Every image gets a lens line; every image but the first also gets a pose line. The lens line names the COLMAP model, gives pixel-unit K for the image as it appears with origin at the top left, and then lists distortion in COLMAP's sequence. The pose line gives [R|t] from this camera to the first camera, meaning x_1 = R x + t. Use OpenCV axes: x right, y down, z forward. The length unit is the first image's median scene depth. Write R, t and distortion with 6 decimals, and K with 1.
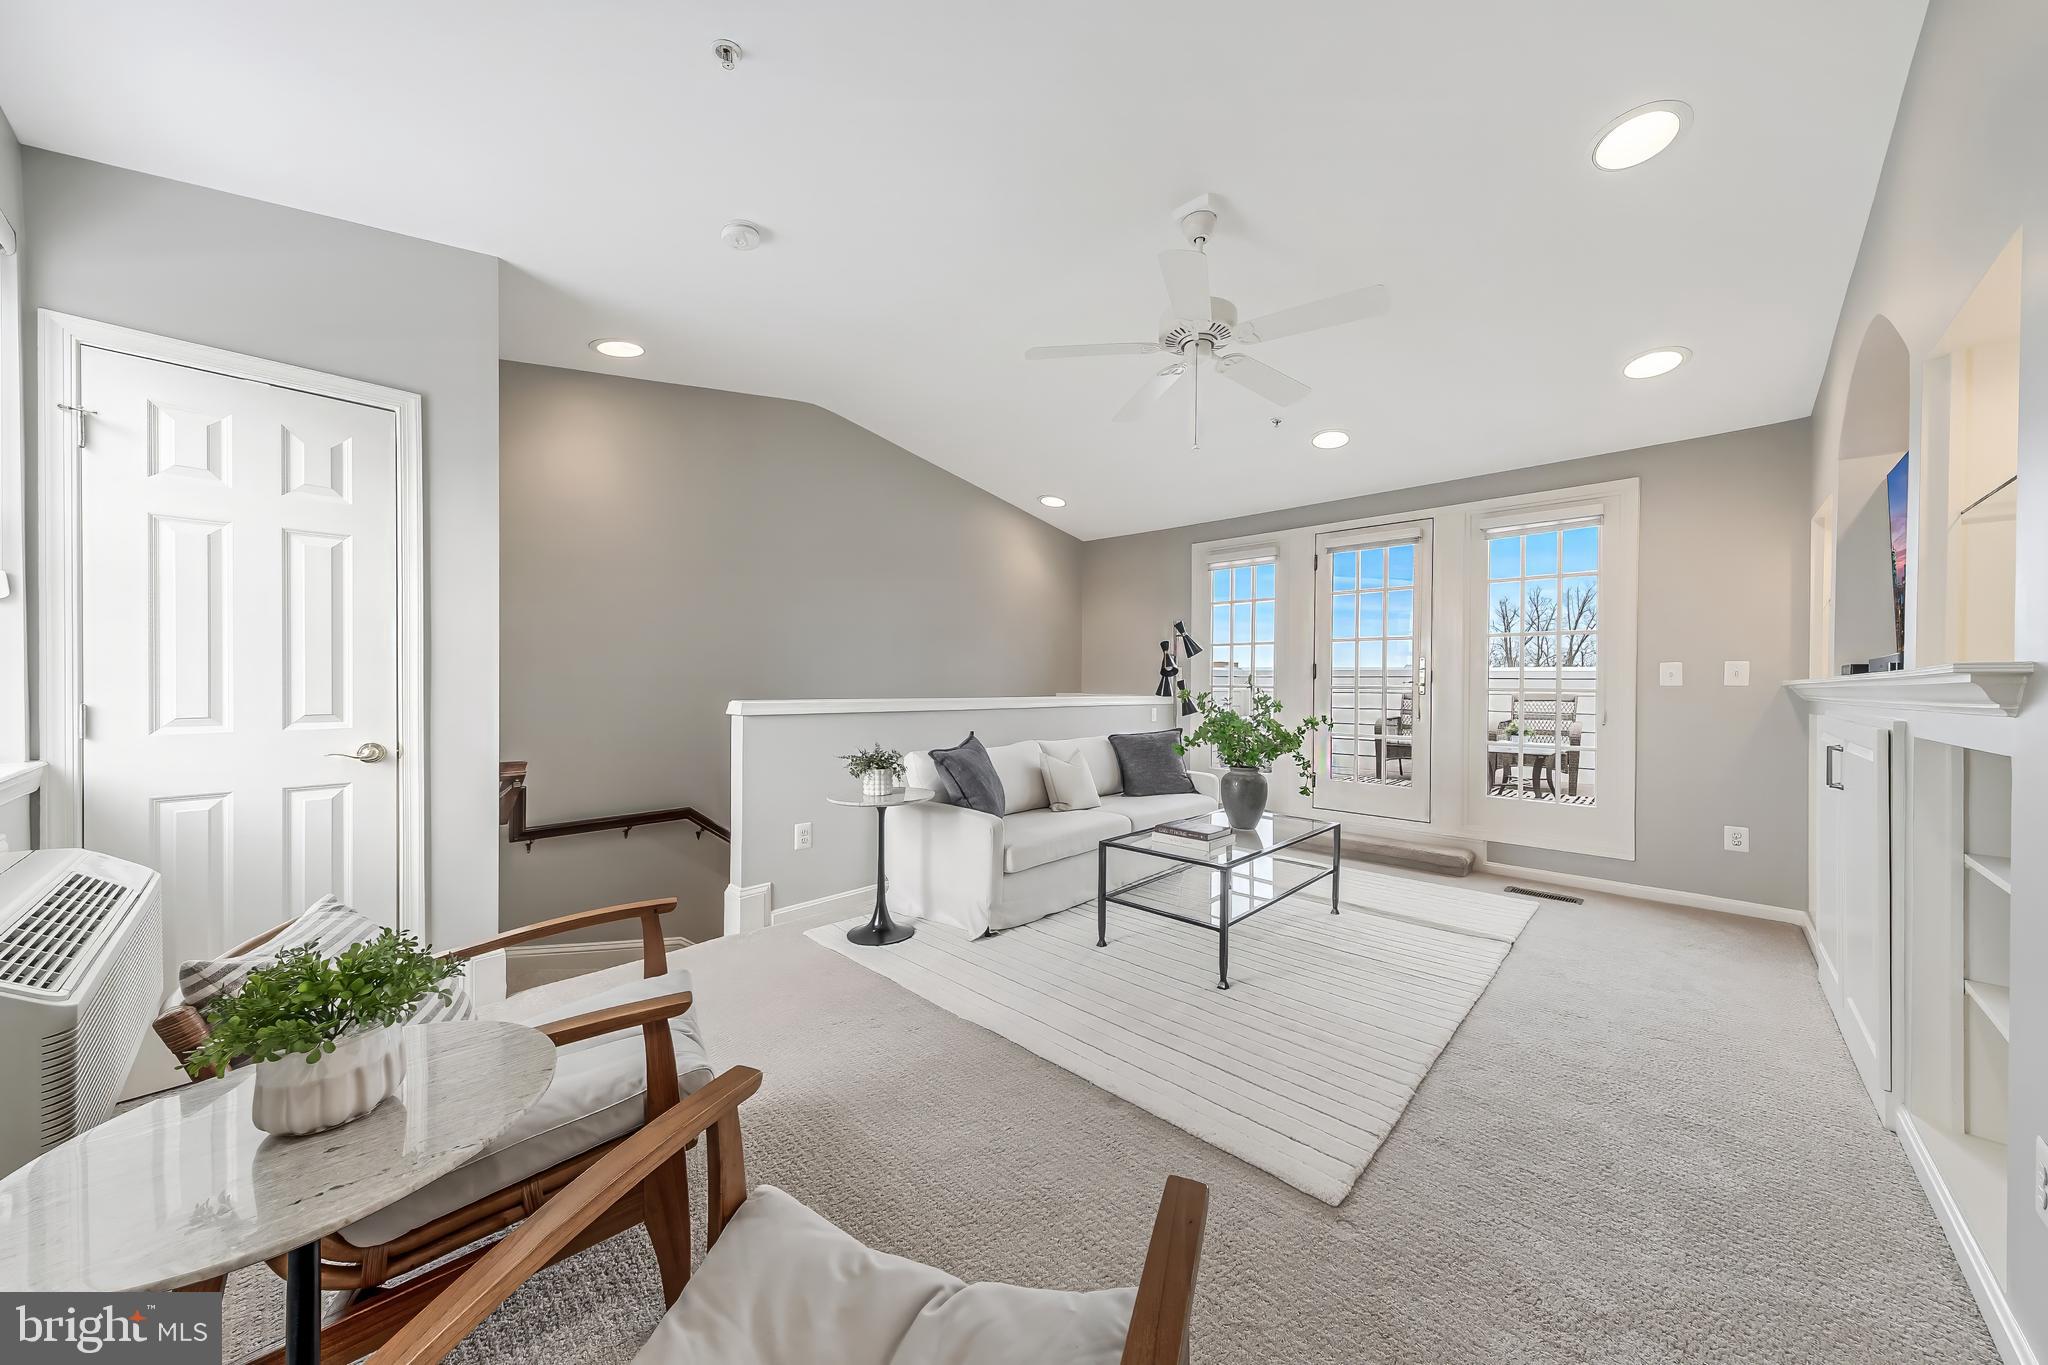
lens RADIAL K [[696.1, 0, 1028.2], [0, 696.1, 680.5], [0, 0, 1]] dist [0.010958, -0.000023]
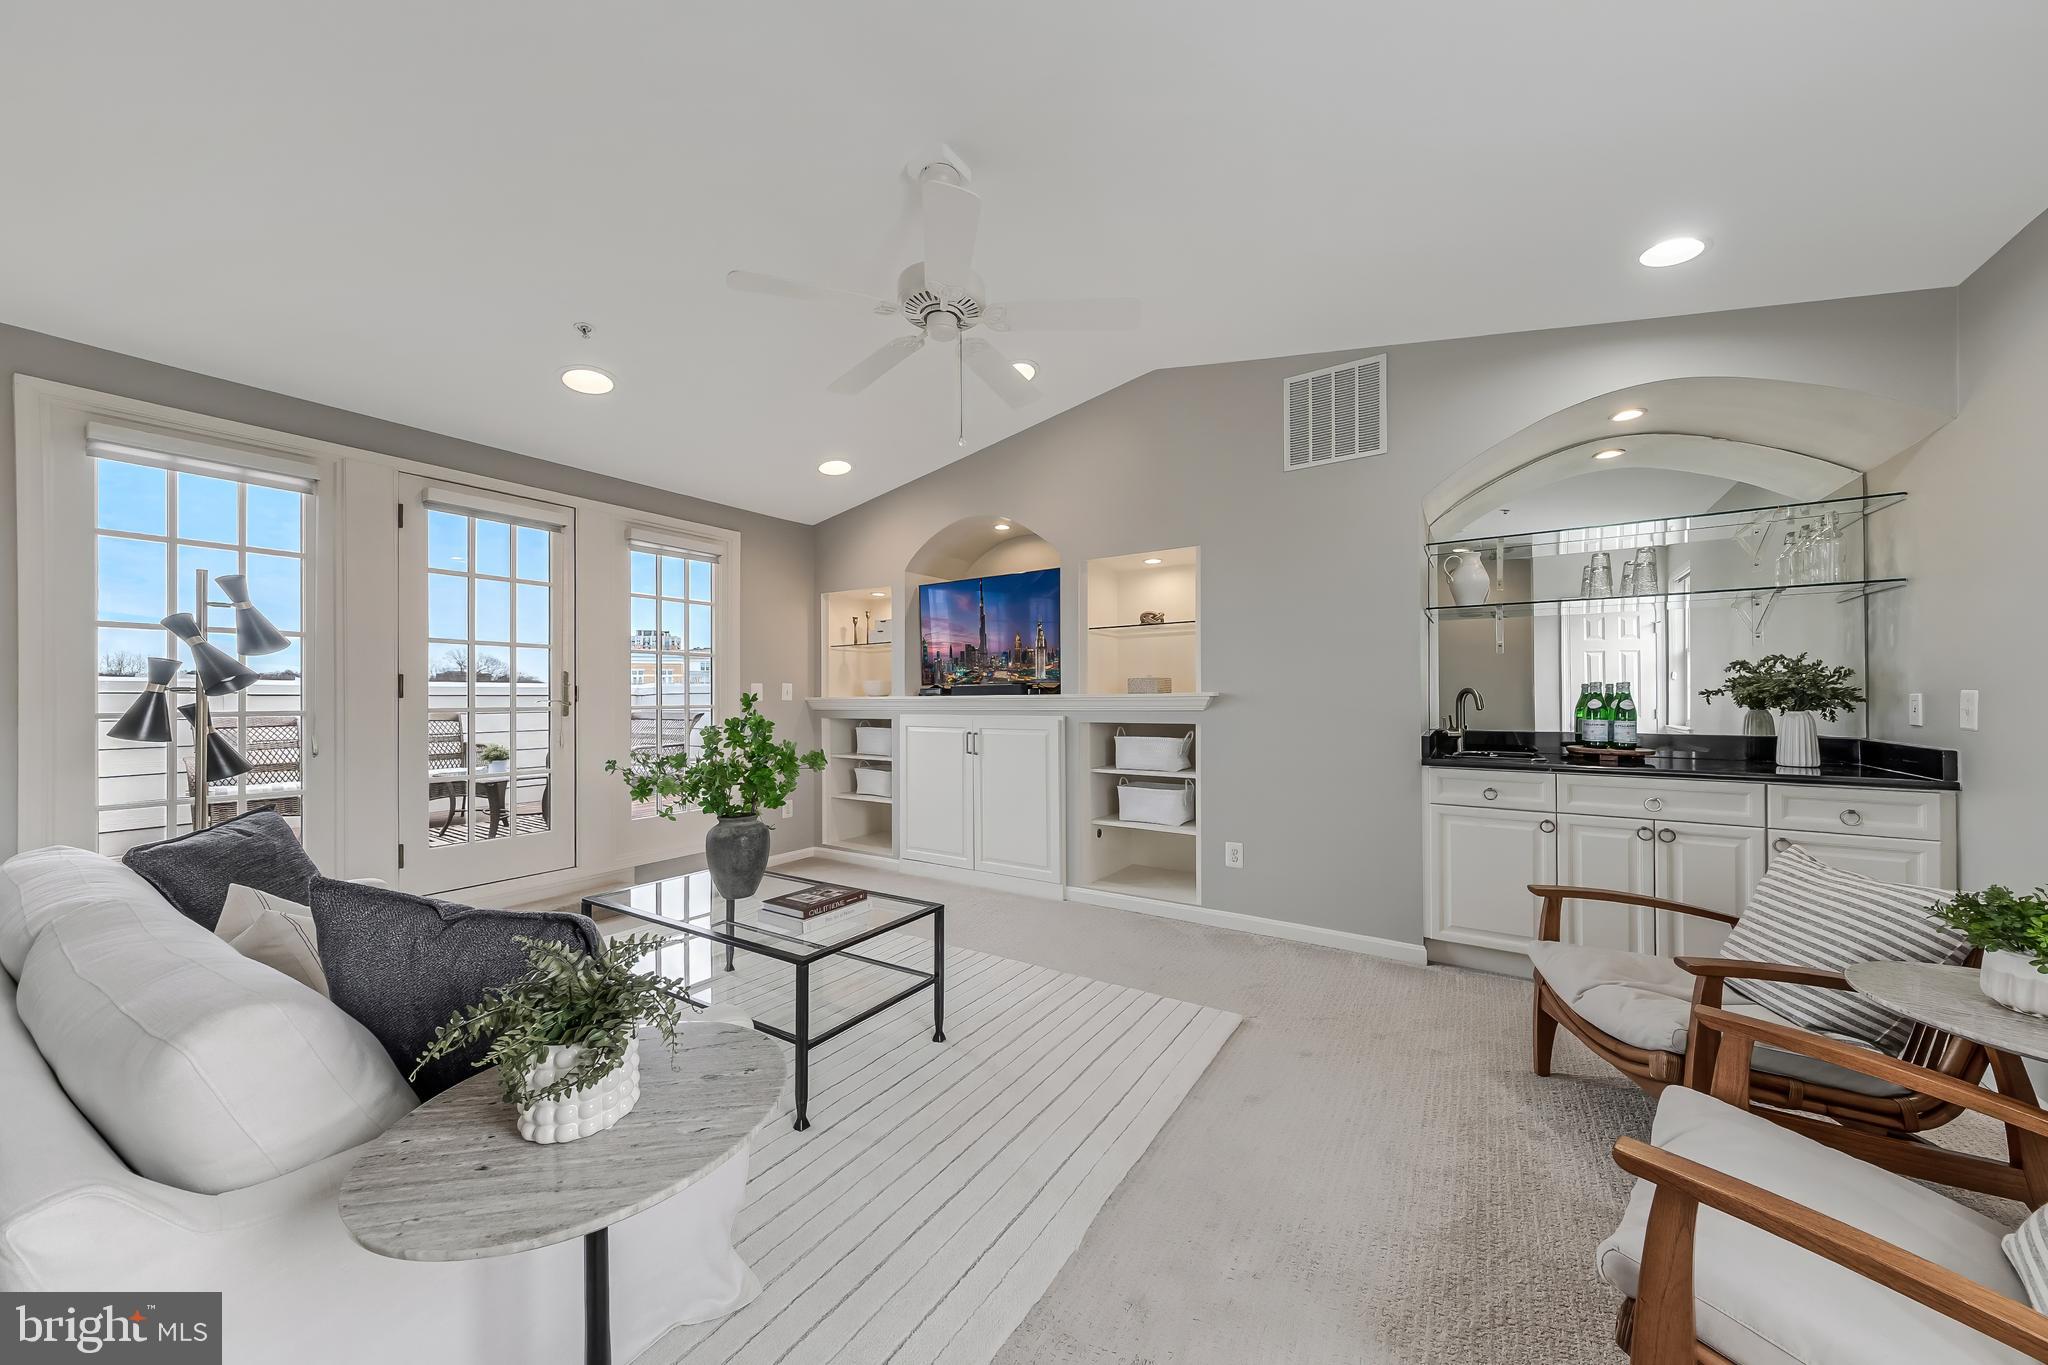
lens RADIAL K [[704.1, 0, 1030.2], [0, 704.1, 687.3], [0, 0, 1]] dist [0.011423, 0.000009]
pose [[-0.182271, 0.010030, 0.983197, -0.452891], [0.002265, 0.999950, -0.009781, -0.004562], [-0.983246, 0.000444, -0.182284, 0.744160]]
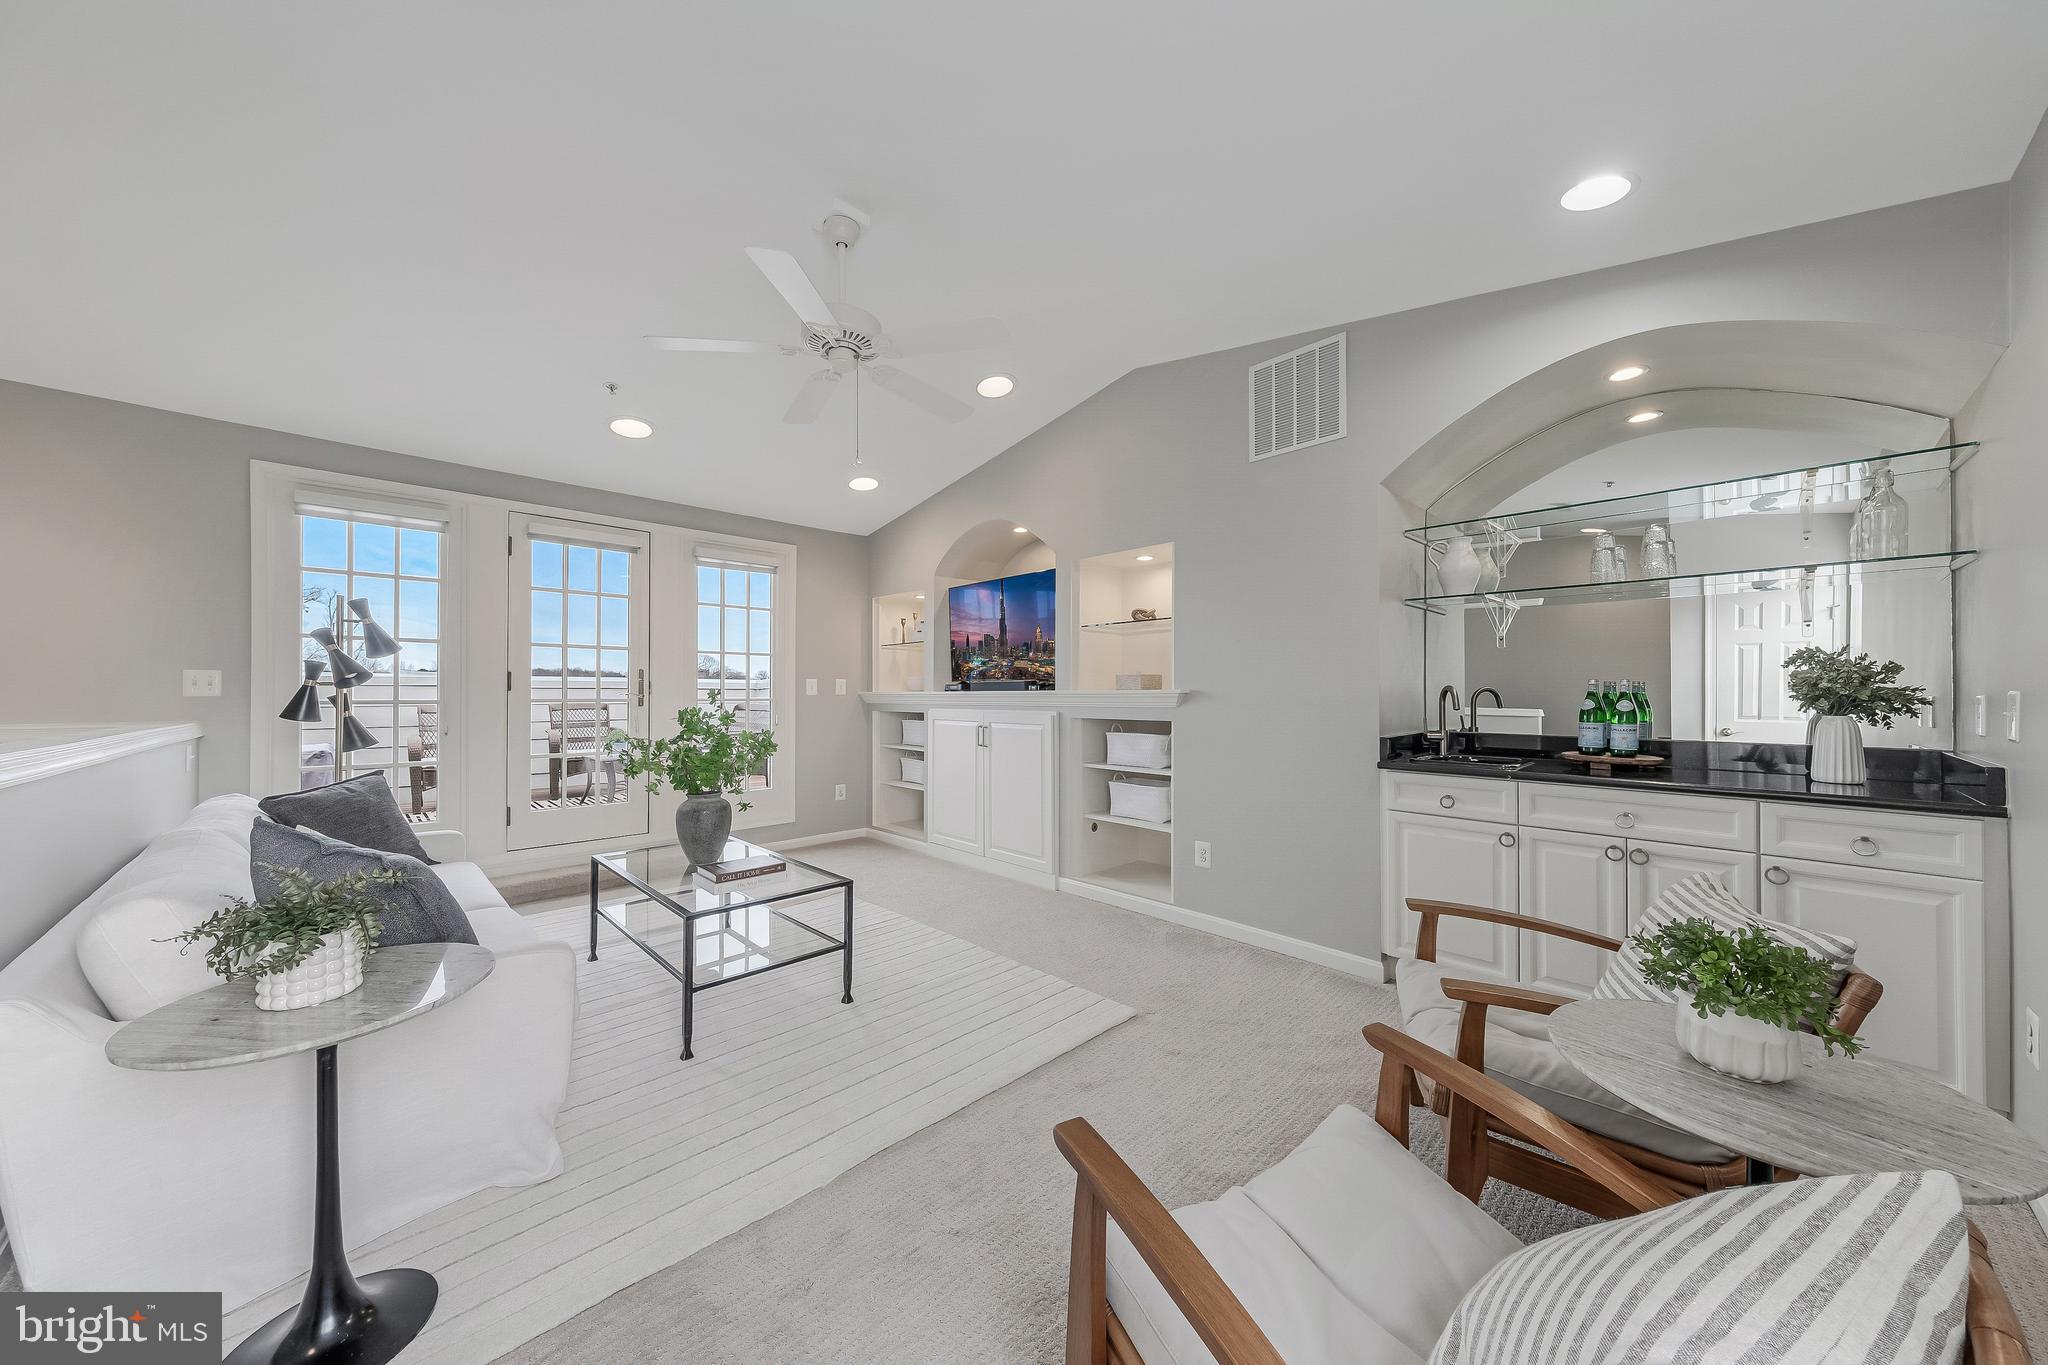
lens RADIAL K [[696.1, 0, 1028.2], [0, 696.1, 680.5], [0, 0, 1]] dist [0.010958, -0.000023]
pose [[0.044912, 0.013171, 0.998904, -0.503846], [-0.002956, 0.999910, -0.013052, -0.005256], [-0.998987, -0.002367, 0.044947, 0.490108]]
